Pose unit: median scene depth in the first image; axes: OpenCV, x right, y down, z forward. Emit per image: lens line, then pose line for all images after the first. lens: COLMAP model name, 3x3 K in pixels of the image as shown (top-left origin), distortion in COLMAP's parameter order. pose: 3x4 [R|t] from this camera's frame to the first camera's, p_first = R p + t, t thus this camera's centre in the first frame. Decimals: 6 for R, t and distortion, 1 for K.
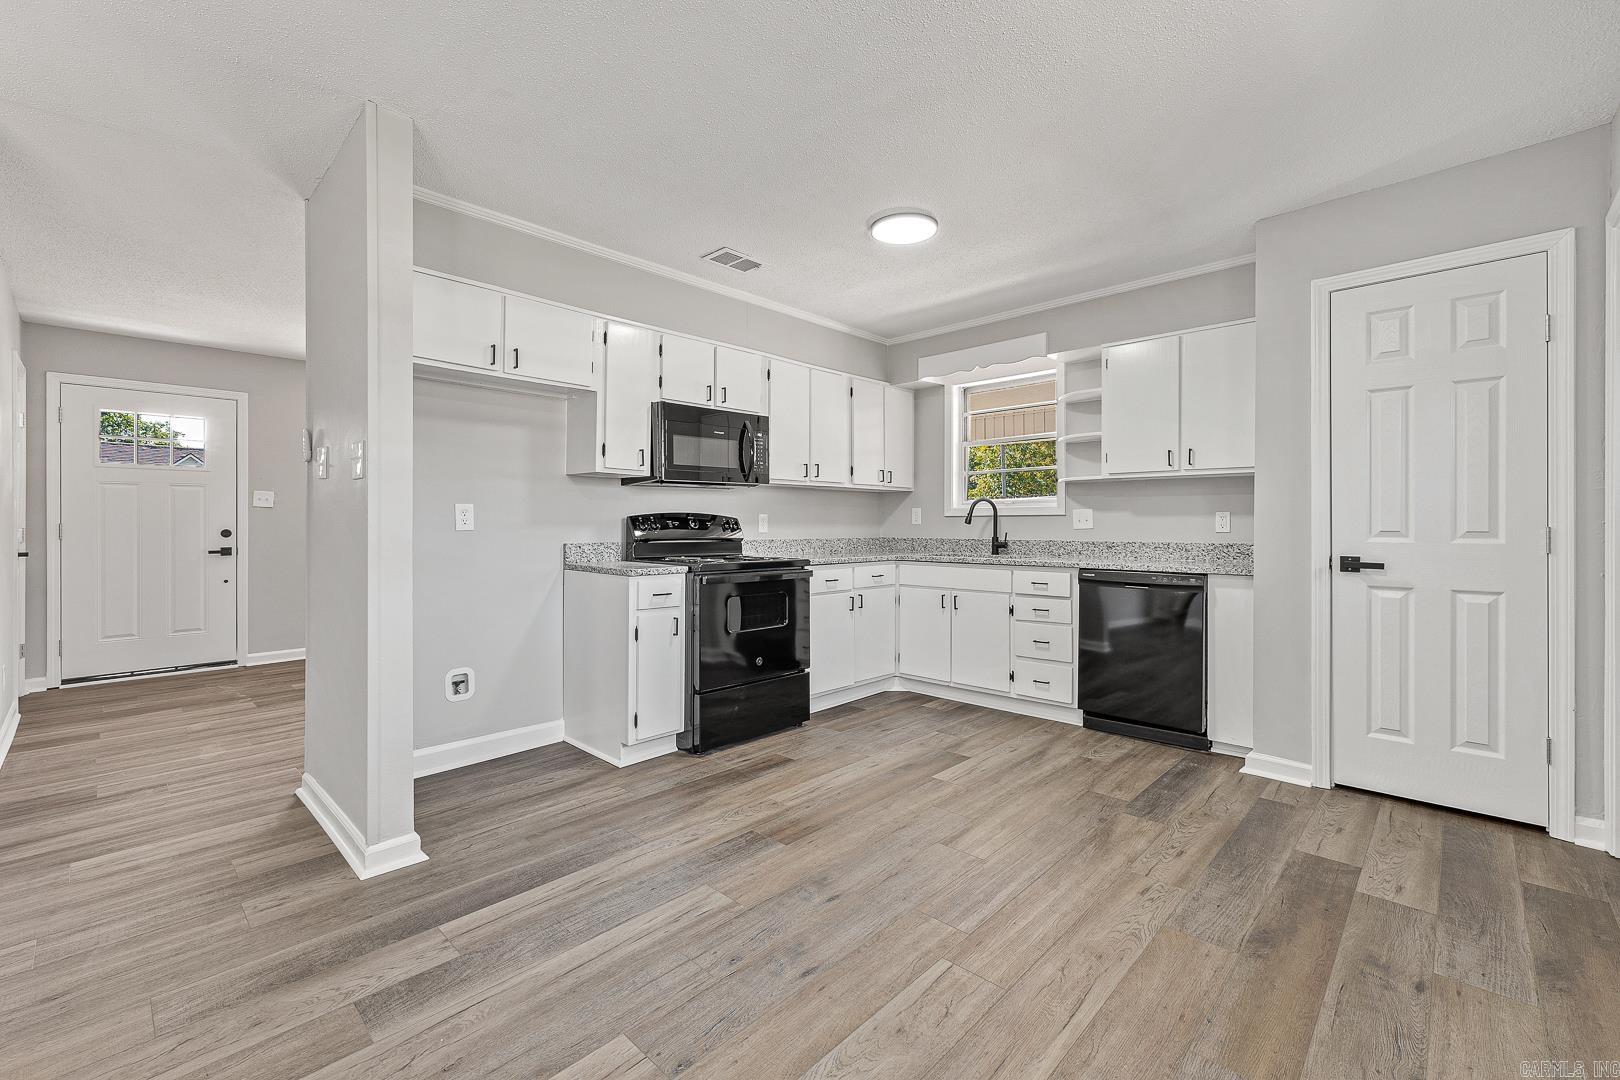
lens RADIAL K [[687.9, 0, 804.5], [0, 687.9, 532.6], [0, 0, 1]] dist [0.003317, 0.000707]
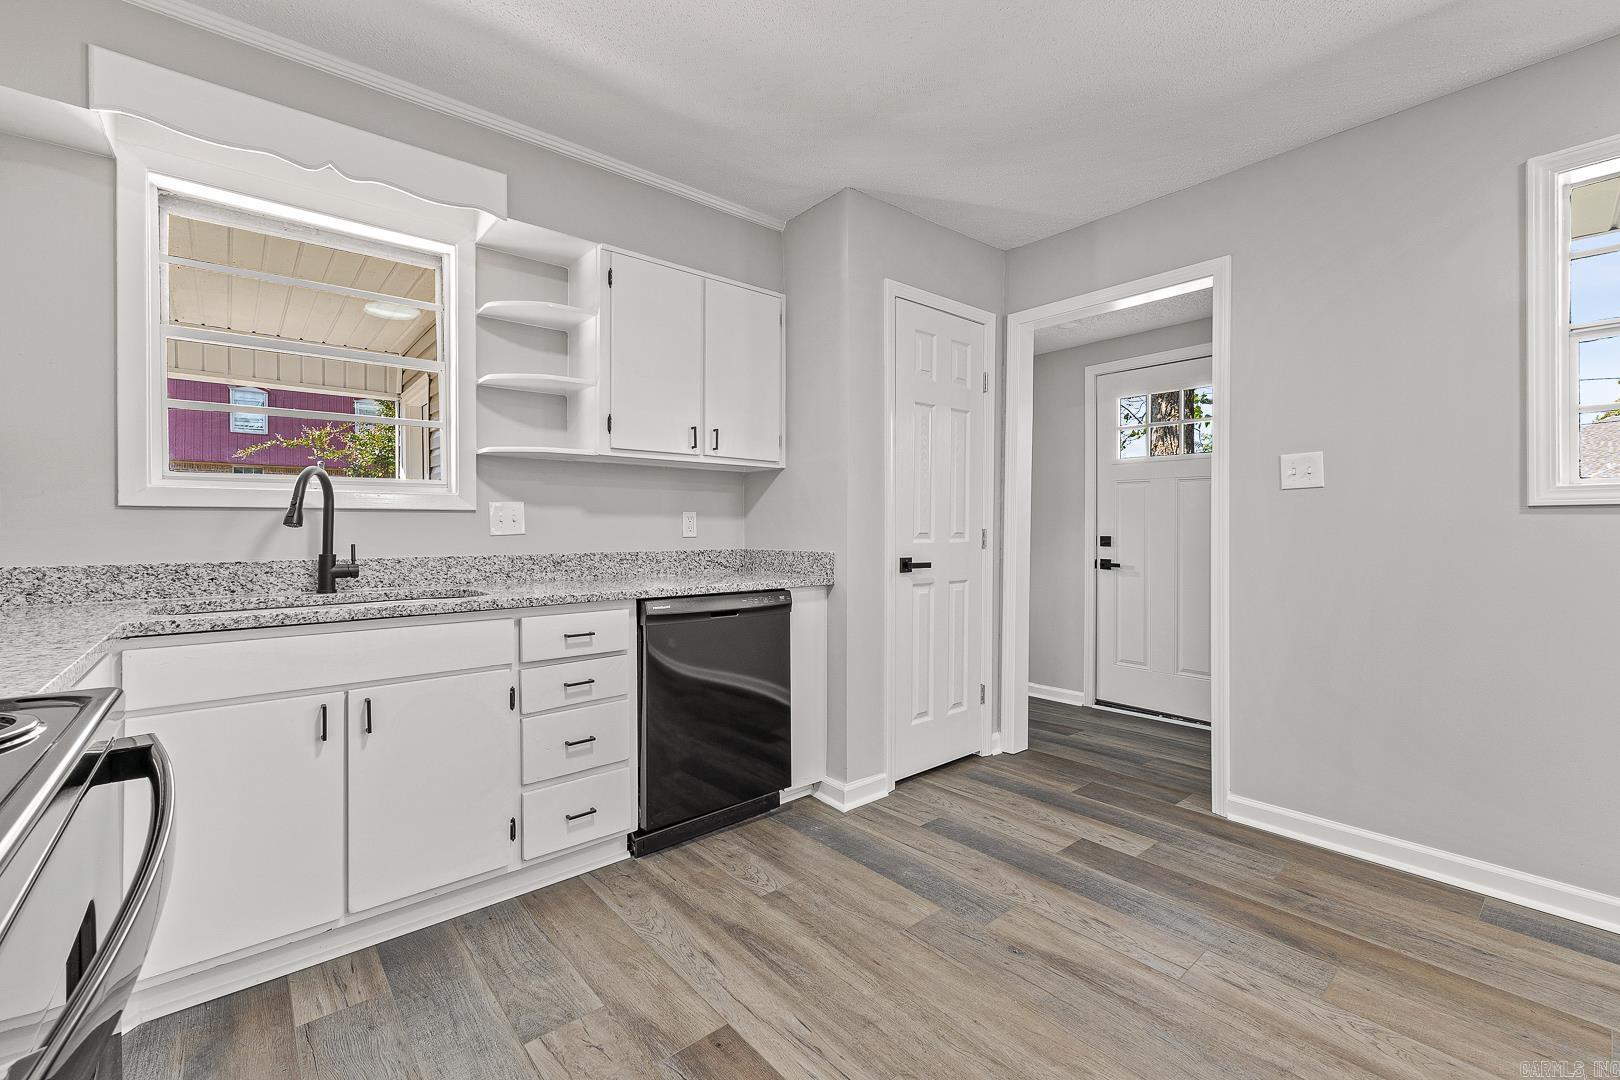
lens RADIAL K [[687.9, 0, 822.3], [0, 687.9, 529.8], [0, 0, 1]] dist [0.003317, 0.000707]
pose [[0.088336, -0.001296, 0.996090, -0.200277], [0.015434, 0.999881, -0.000067, -0.007187], [-0.995971, 0.015379, 0.088346, 0.815909]]
